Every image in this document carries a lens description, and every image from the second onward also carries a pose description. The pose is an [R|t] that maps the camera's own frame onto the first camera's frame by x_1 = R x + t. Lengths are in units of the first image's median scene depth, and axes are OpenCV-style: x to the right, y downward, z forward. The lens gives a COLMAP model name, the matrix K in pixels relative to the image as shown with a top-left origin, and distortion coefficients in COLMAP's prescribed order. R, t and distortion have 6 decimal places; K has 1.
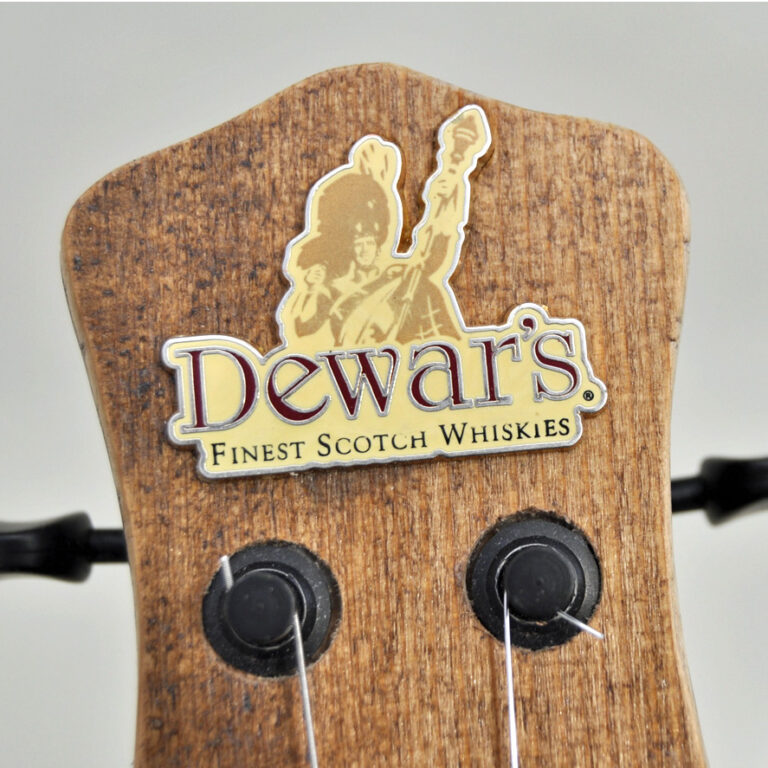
lens RADIAL K [[2376.2, 0, 381.7], [0, 2376.2, 390.1], [0, 0, 1]] dist [-0.067809, 0.000000]
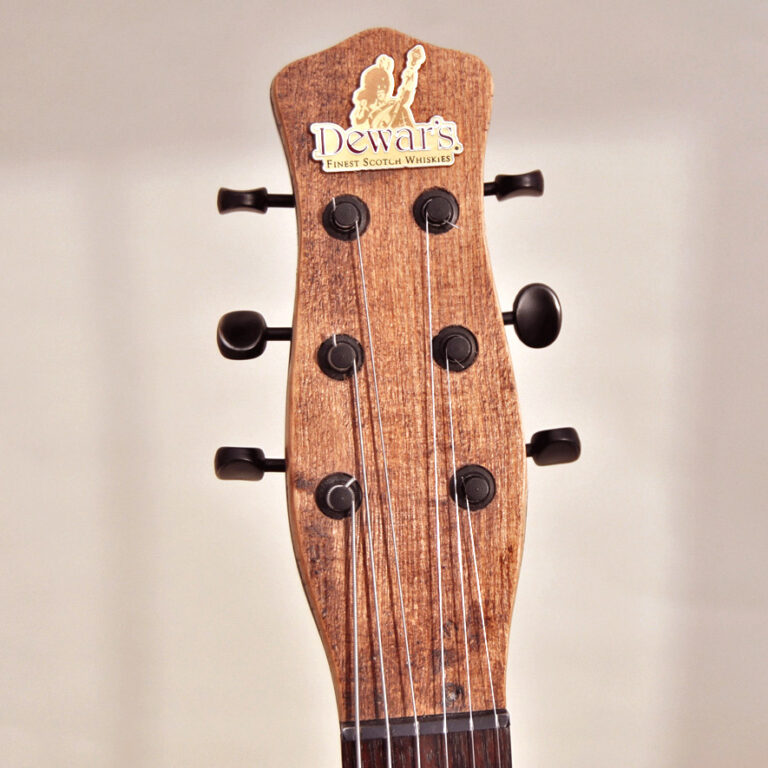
lens RADIAL K [[2376.2, 0, 389.4], [0, 2376.2, 382.9], [0, 0, 1]] dist [-0.067809, 0.000000]
pose [[0.996314, 0.026968, 0.081428, -0.223132], [-0.033597, 0.996134, 0.081164, 0.054976], [-0.078924, -0.083600, 0.993369, -1.898511]]
